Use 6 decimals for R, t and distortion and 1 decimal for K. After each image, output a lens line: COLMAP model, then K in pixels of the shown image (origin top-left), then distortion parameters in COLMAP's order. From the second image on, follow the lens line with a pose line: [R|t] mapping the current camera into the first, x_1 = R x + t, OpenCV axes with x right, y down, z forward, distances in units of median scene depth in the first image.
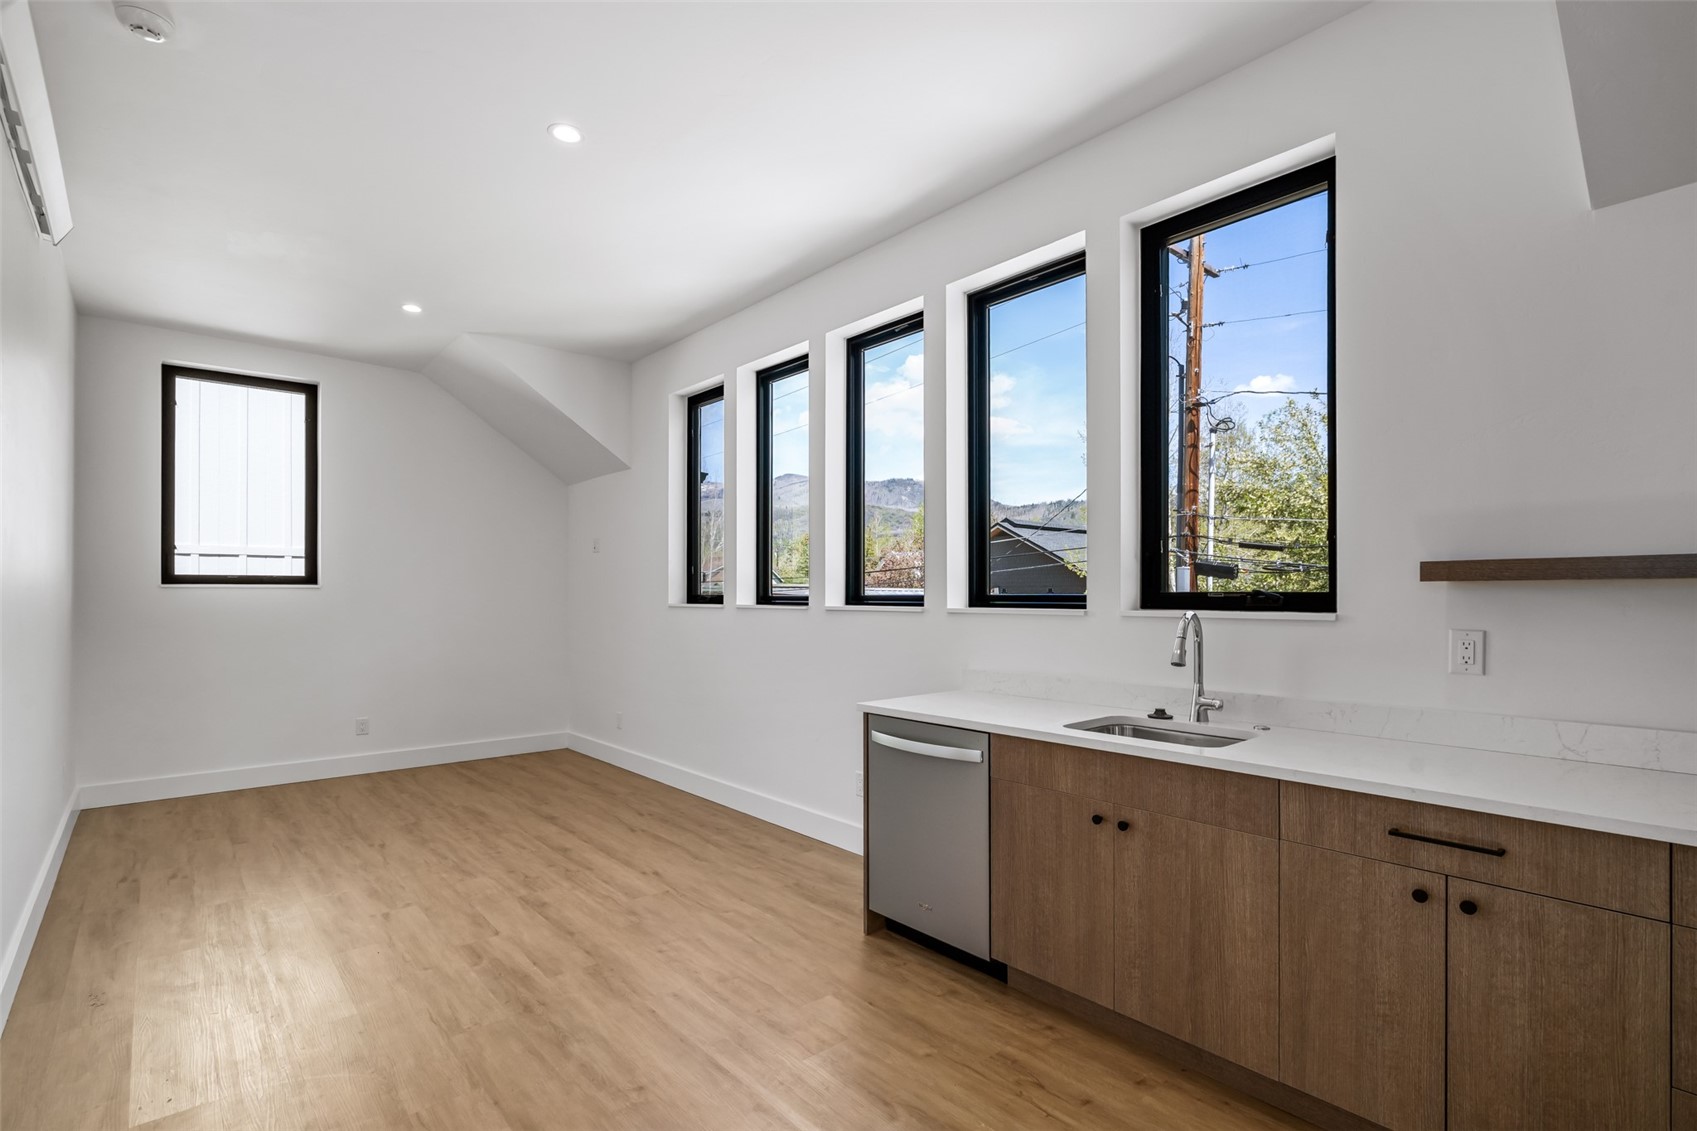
lens RADIAL K [[801.5, 0, 850.8], [0, 801.5, 582.8], [0, 0, 1]] dist [0.000227, -0.000366]
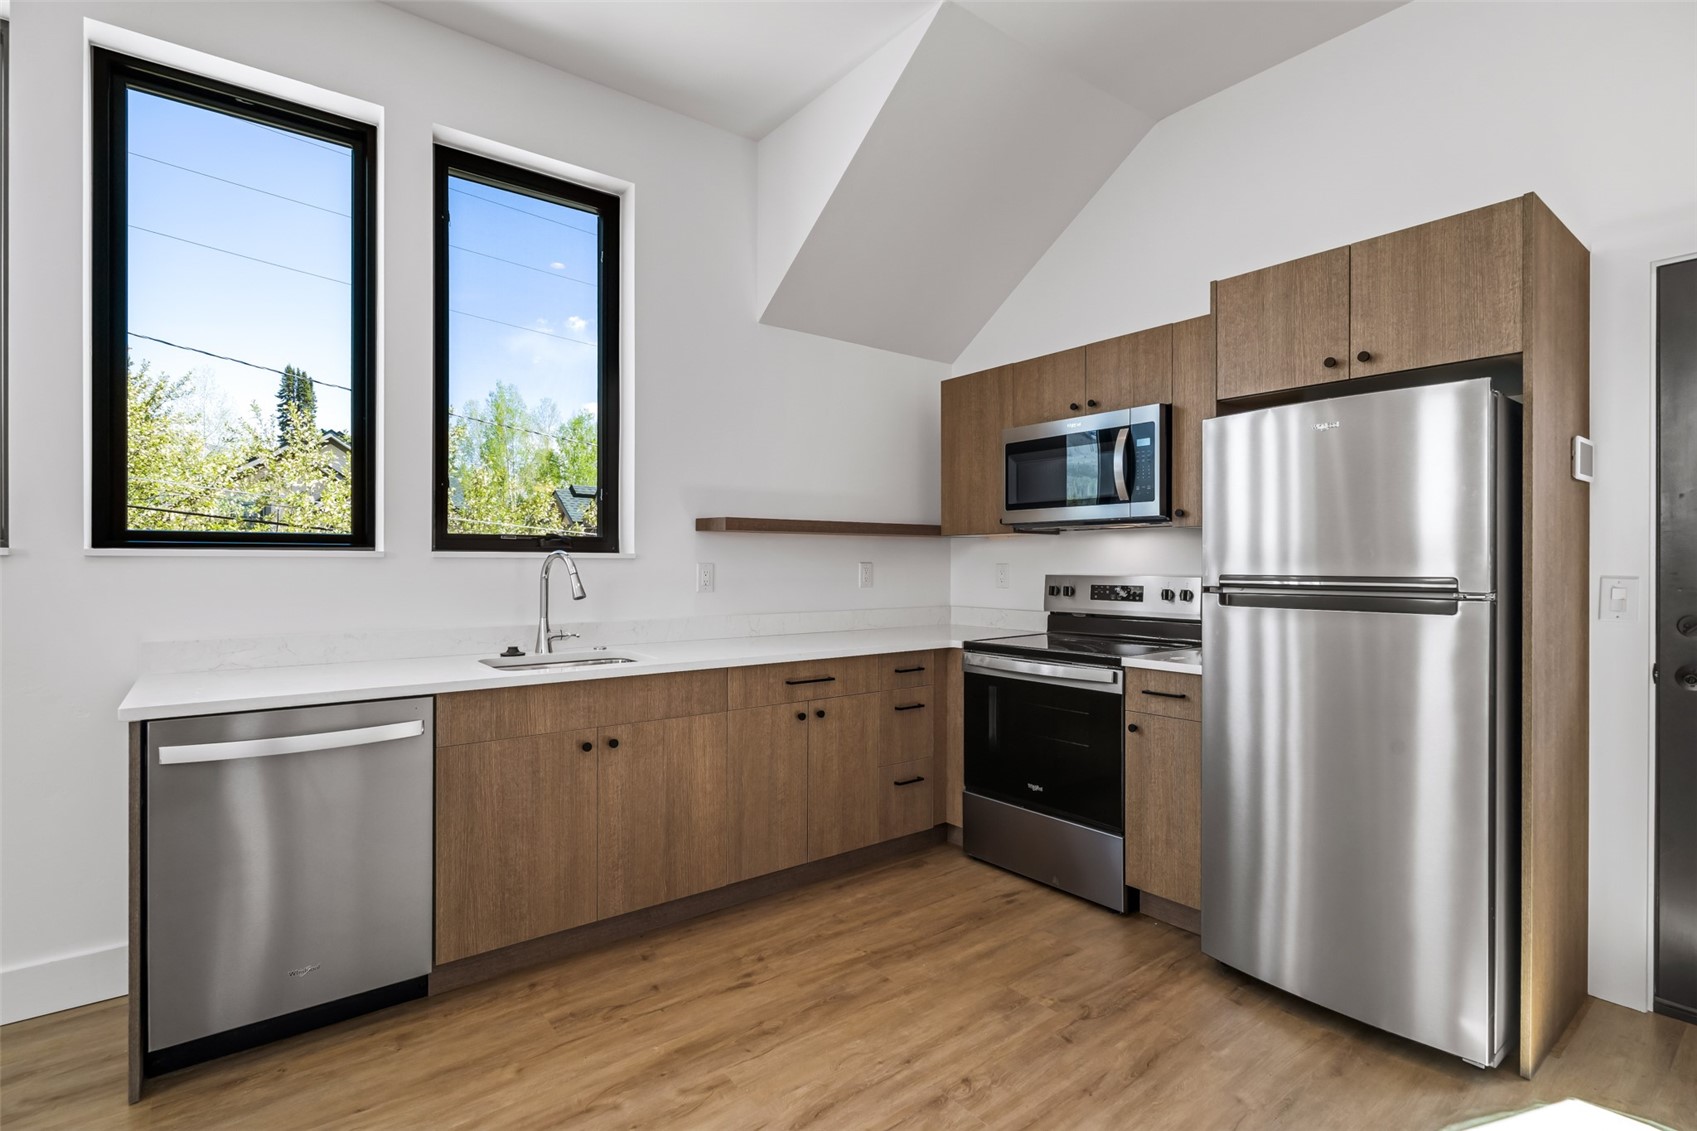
lens RADIAL K [[801.5, 0, 850.8], [0, 801.5, 565.3], [0, 0, 1]] dist [0.000227, -0.000366]
pose [[0.046275, 0.003576, 0.998922, -0.729866], [-0.016201, 0.999865, -0.002829, 0.058861], [-0.998797, -0.016053, 0.046326, 0.628112]]
